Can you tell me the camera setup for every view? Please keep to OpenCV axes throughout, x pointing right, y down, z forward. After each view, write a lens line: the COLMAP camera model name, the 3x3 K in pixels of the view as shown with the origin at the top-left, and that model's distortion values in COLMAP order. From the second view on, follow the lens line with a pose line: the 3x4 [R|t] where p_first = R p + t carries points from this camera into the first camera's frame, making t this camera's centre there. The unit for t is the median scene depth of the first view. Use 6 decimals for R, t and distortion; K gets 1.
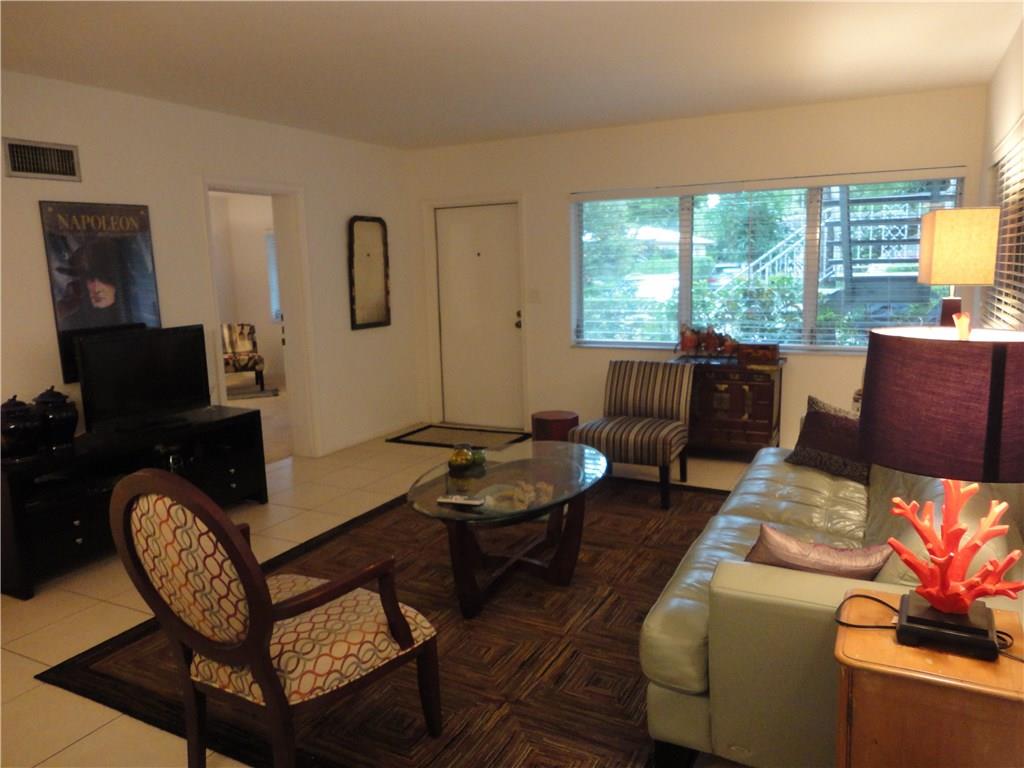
lens RADIAL K [[743.8, 0, 512.0], [0, 743.8, 384.0], [0, 0, 1]] dist [0.002832, -0.001801]
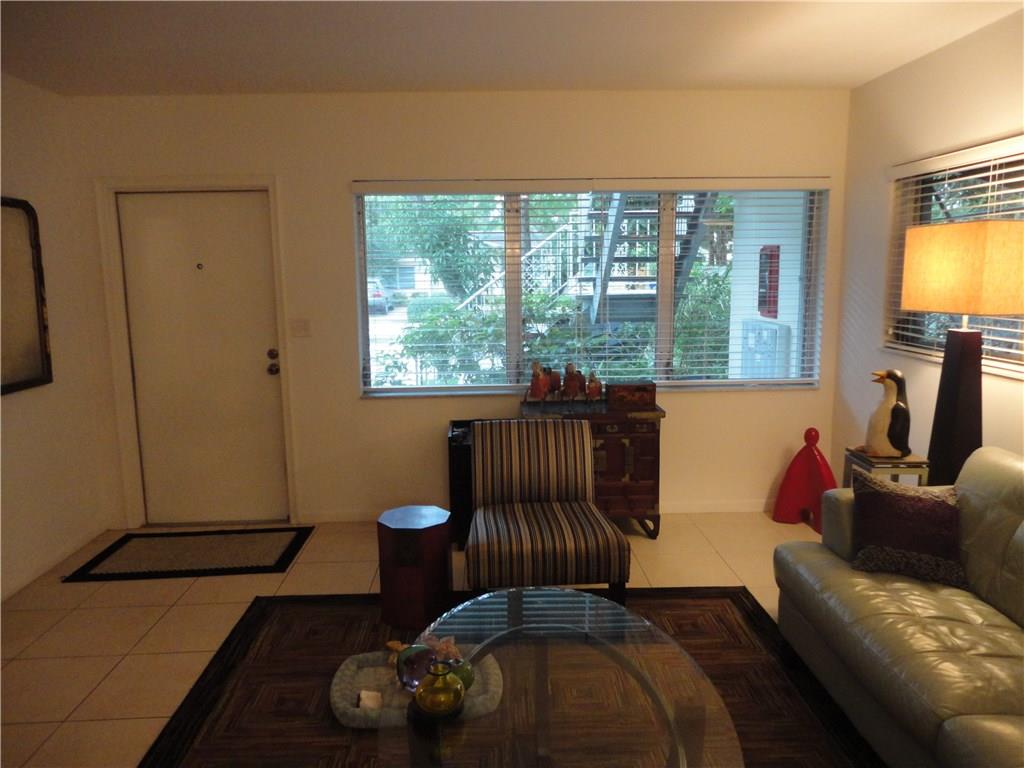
lens RADIAL K [[743.8, 0, 512.0], [0, 743.8, 384.0], [0, 0, 1]] dist [0.002832, -0.001801]
pose [[0.867103, -0.063074, 0.494119, -0.144620], [0.071322, 0.997451, 0.002165, -0.055184], [-0.492996, 0.033364, 0.869391, 0.315598]]
